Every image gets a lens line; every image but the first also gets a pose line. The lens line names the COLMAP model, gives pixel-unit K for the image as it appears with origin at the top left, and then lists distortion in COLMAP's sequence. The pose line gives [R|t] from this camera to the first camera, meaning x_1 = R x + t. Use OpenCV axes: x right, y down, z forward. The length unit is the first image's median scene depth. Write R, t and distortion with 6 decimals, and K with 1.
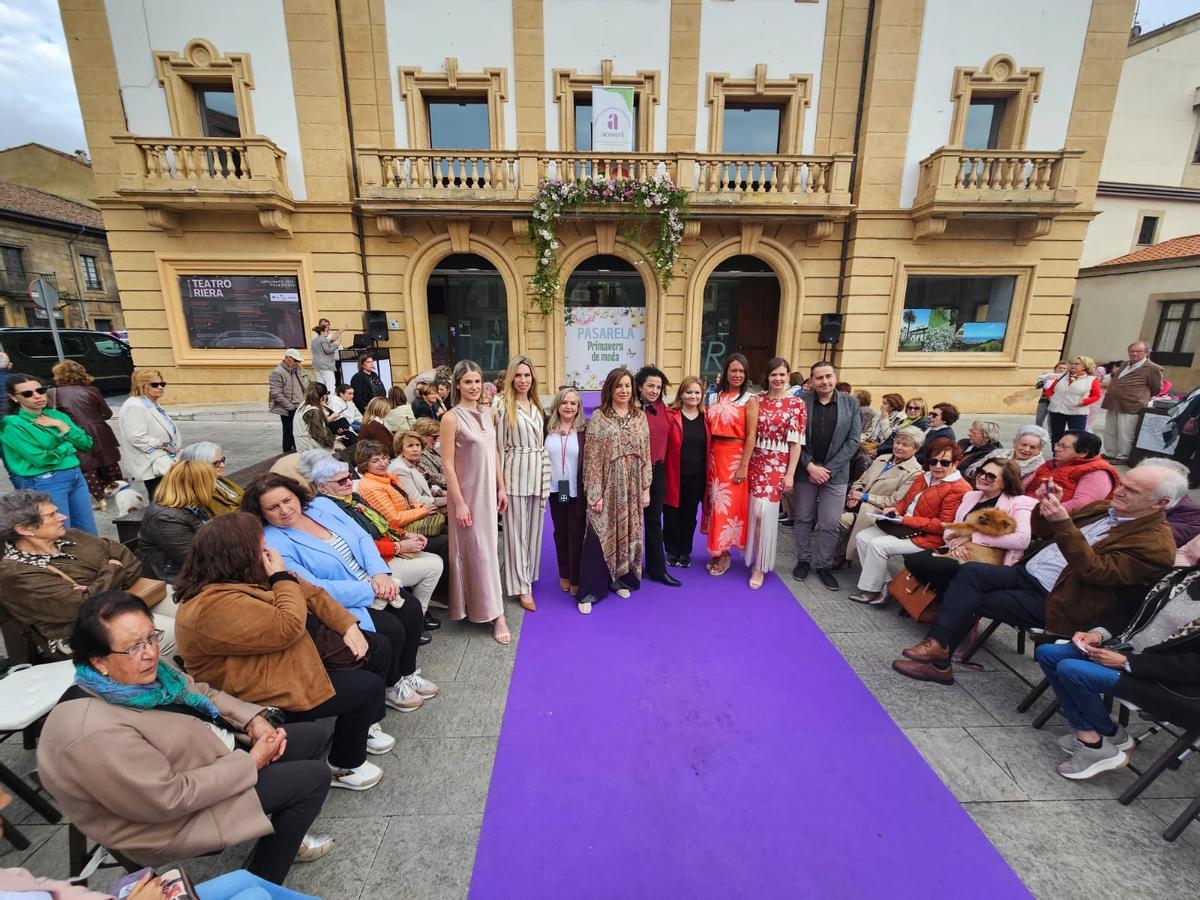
lens RADIAL K [[491.0, 0, 599.0], [0, 491.0, 442.4], [0, 0, 1]] dist [-0.000759, 0.000068]
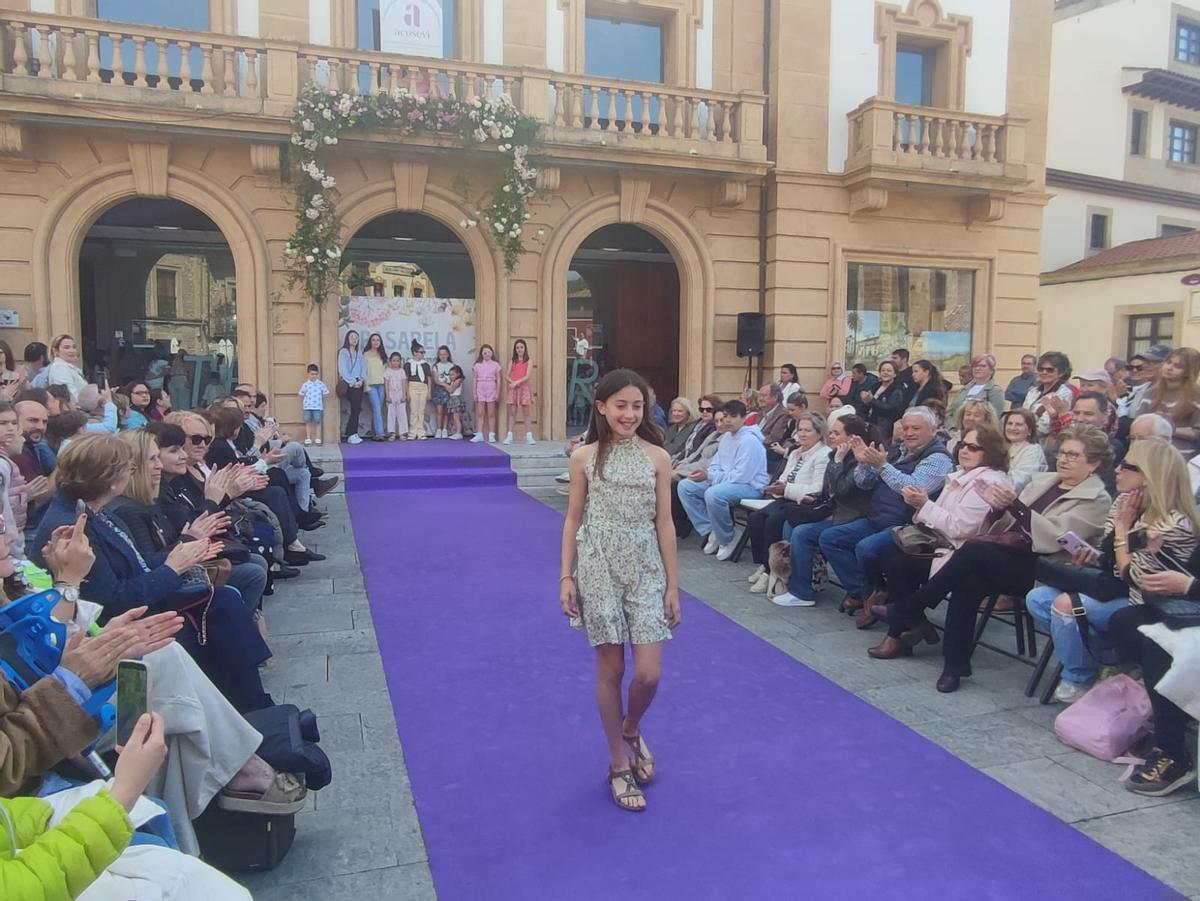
lens RADIAL K [[849.4, 0, 595.8], [0, 849.4, 444.1], [0, 0, 1]] dist [-0.065758, 0.057859]
pose [[0.960801, -0.019796, 0.276530, -0.064449], [0.057687, 0.989891, -0.129570, 0.057839], [-0.271170, 0.140444, 0.952230, -0.023636]]
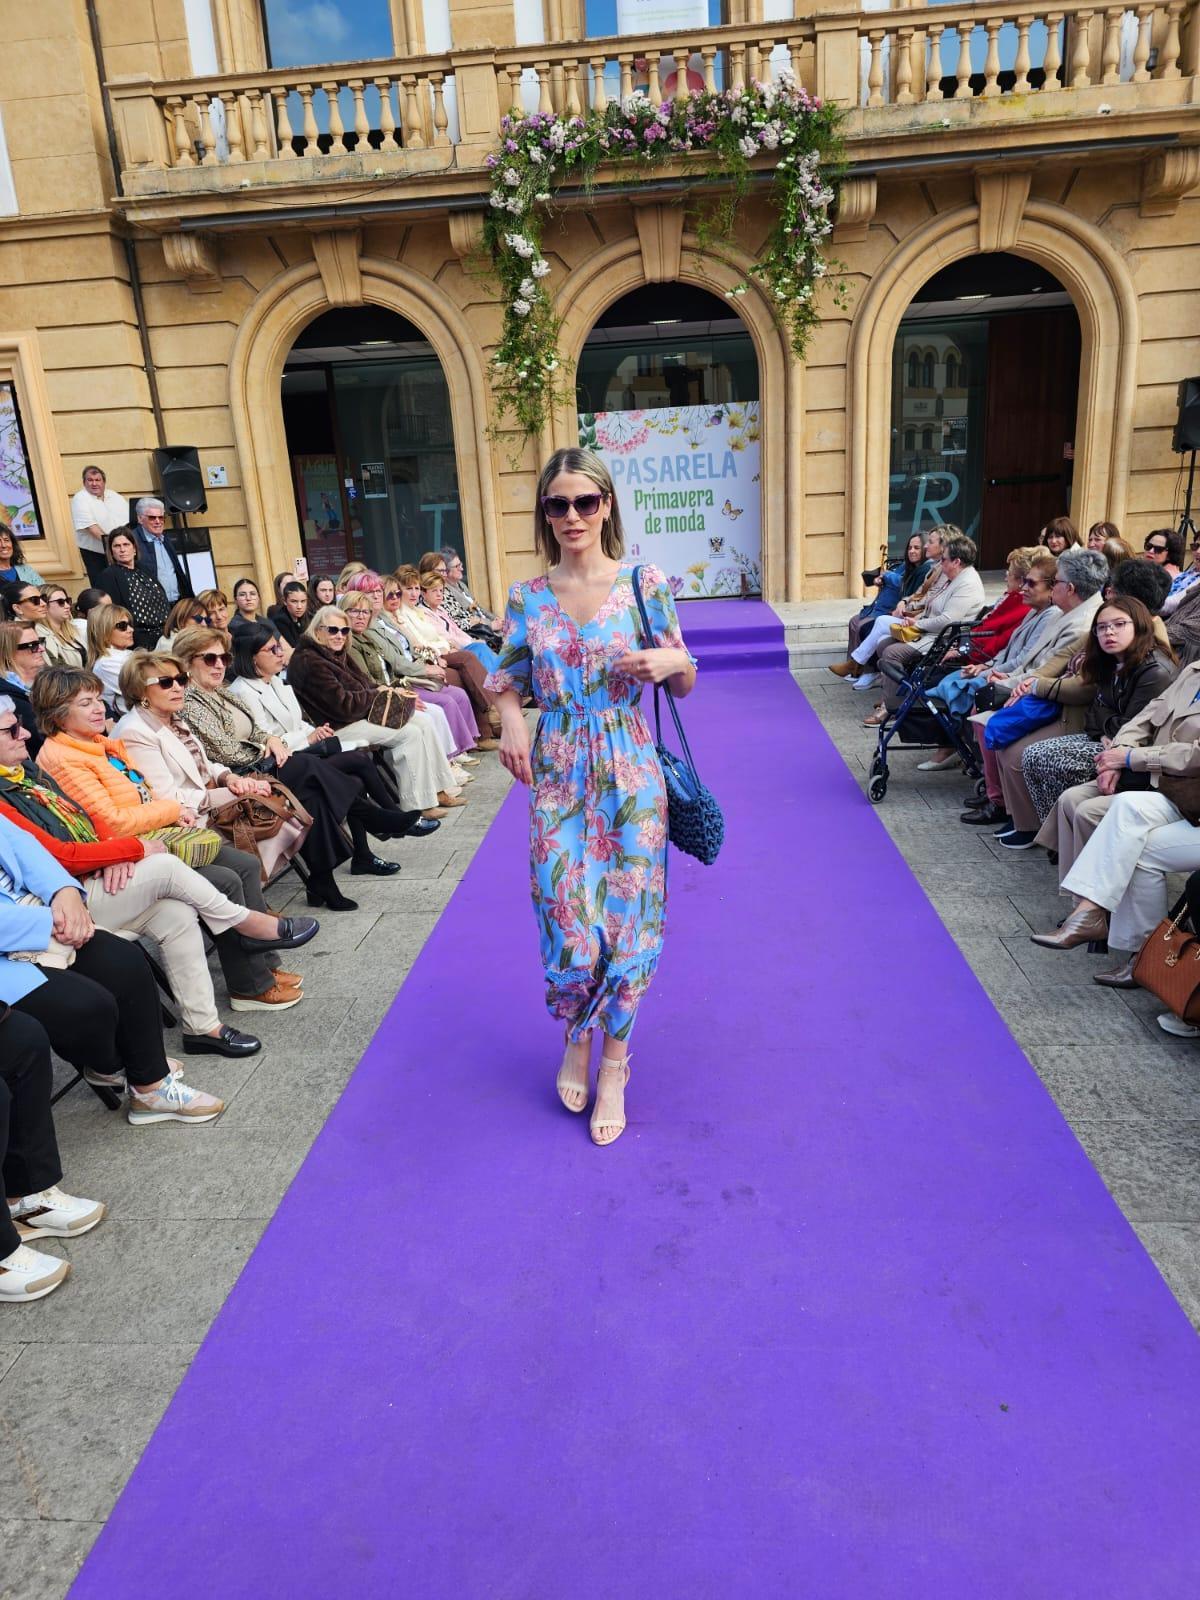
lens RADIAL K [[1071.0, 0, 600.3], [0, 1071.0, 807.2], [0, 0, 1]] dist [0.062929, -0.058050]
pose [[0.992679, -0.029269, -0.117180, 0.063566], [0.036166, 0.997709, 0.057173, 0.033941], [0.115238, -0.060992, 0.991464, -0.002837]]
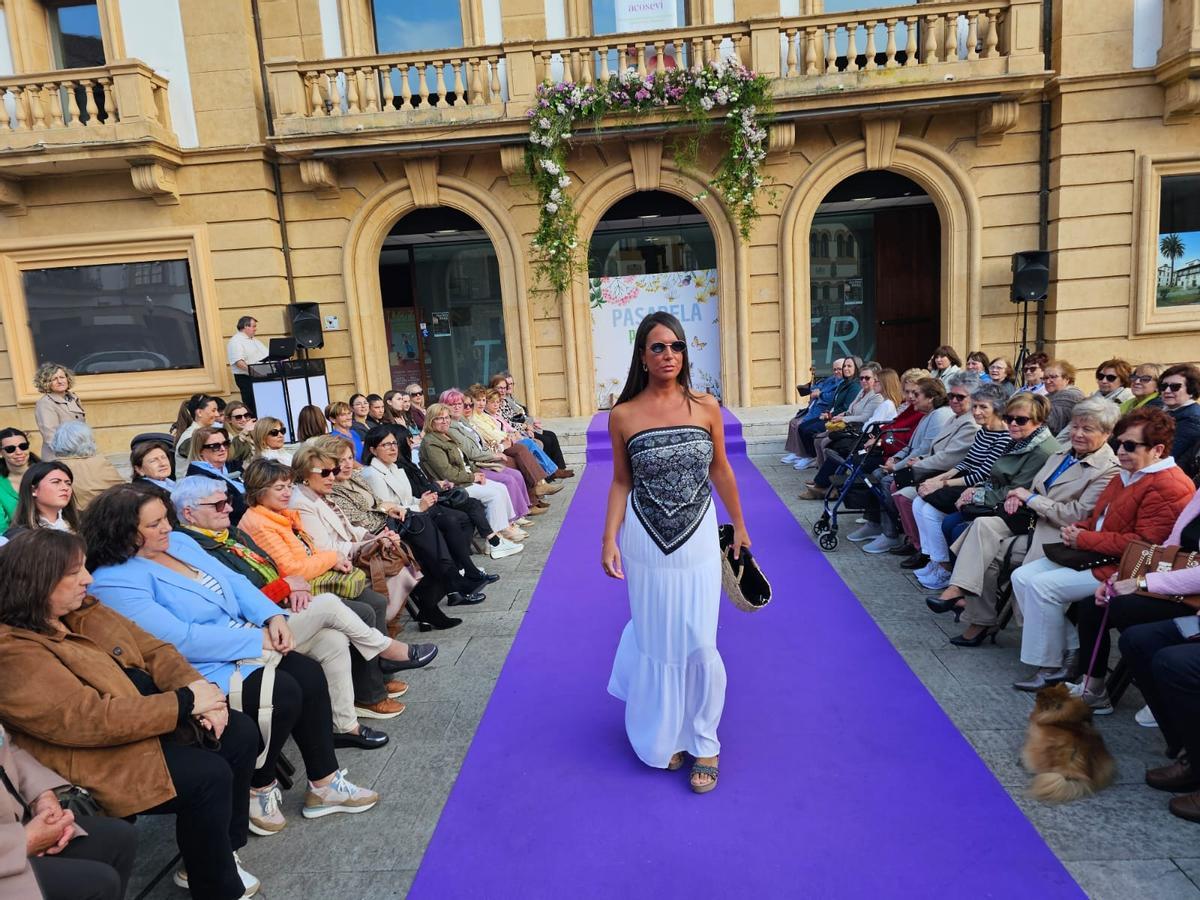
lens RADIAL K [[798.4, 0, 601.8], [0, 798.4, 453.9], [0, 0, 1]] dist [0.066791, -0.059397]
pose [[0.993588, -0.053128, -0.099803, 0.043473], [0.045979, 0.996300, -0.072613, 0.033543], [0.103291, 0.067558, 0.992354, -0.019878]]
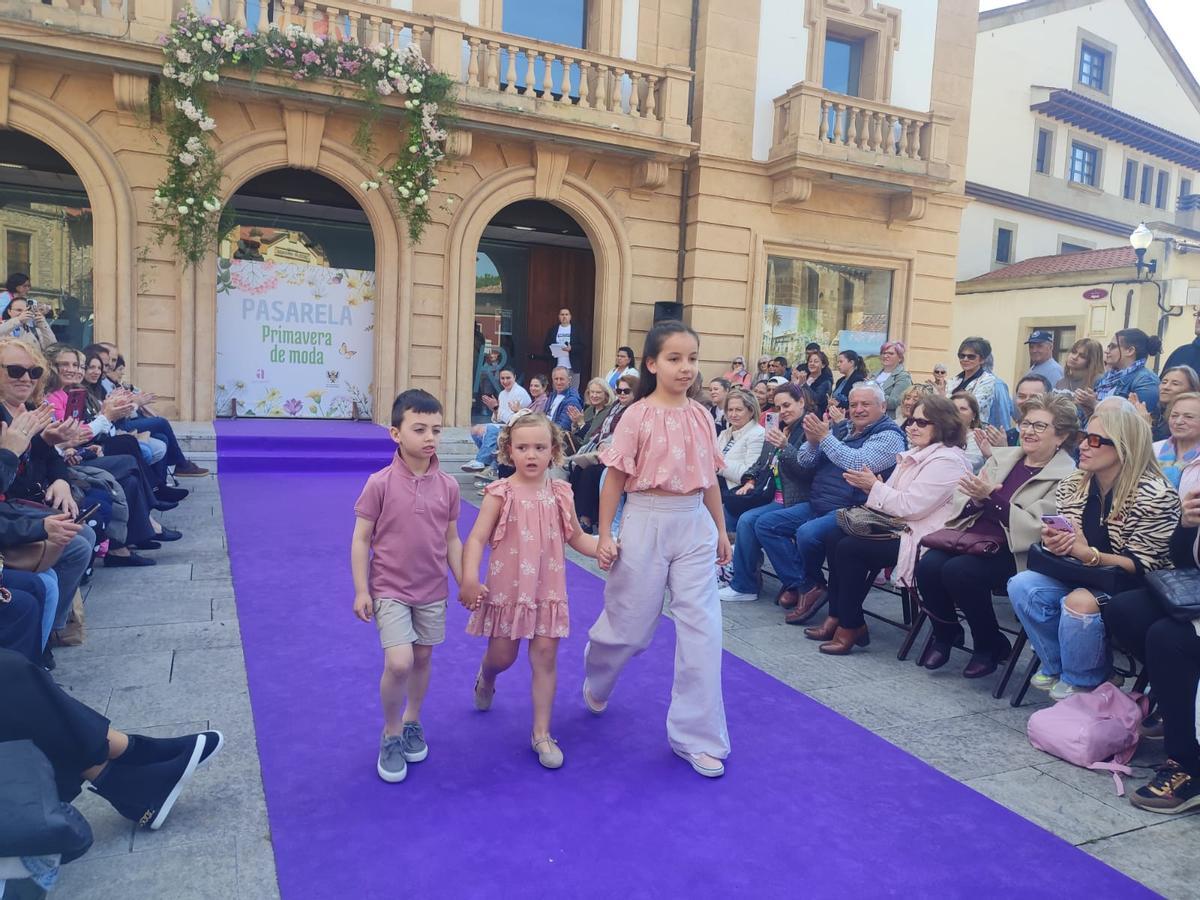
lens RADIAL K [[856.3, 0, 600.0], [0, 856.3, 450.0], [0, 0, 1]] dist [0.010755, -0.005062]
pose [[0.920948, 0.007334, 0.389616, -0.056348], [0.043331, 0.991695, -0.121091, 0.068882], [-0.387268, 0.128401, 0.912982, 0.031140]]
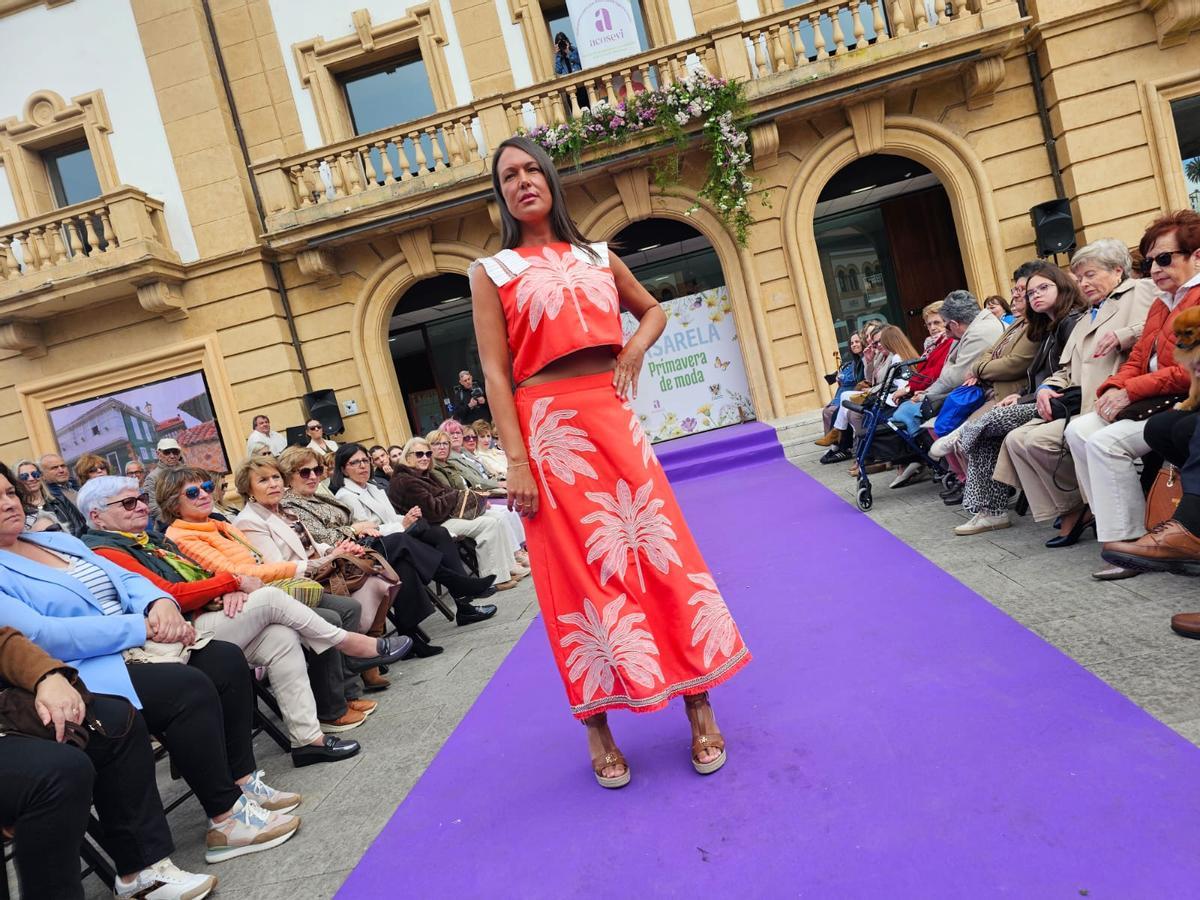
lens RADIAL K [[803.3, 0, 616.3], [0, 803.3, 462.5], [0, 0, 1]] dist [0.062929, -0.058050]
pose [[0.962677, -0.226779, -0.147728, 0.070468], [0.201265, 0.964766, -0.169469, 0.092494], [0.180955, 0.133412, 0.974401, 0.034759]]
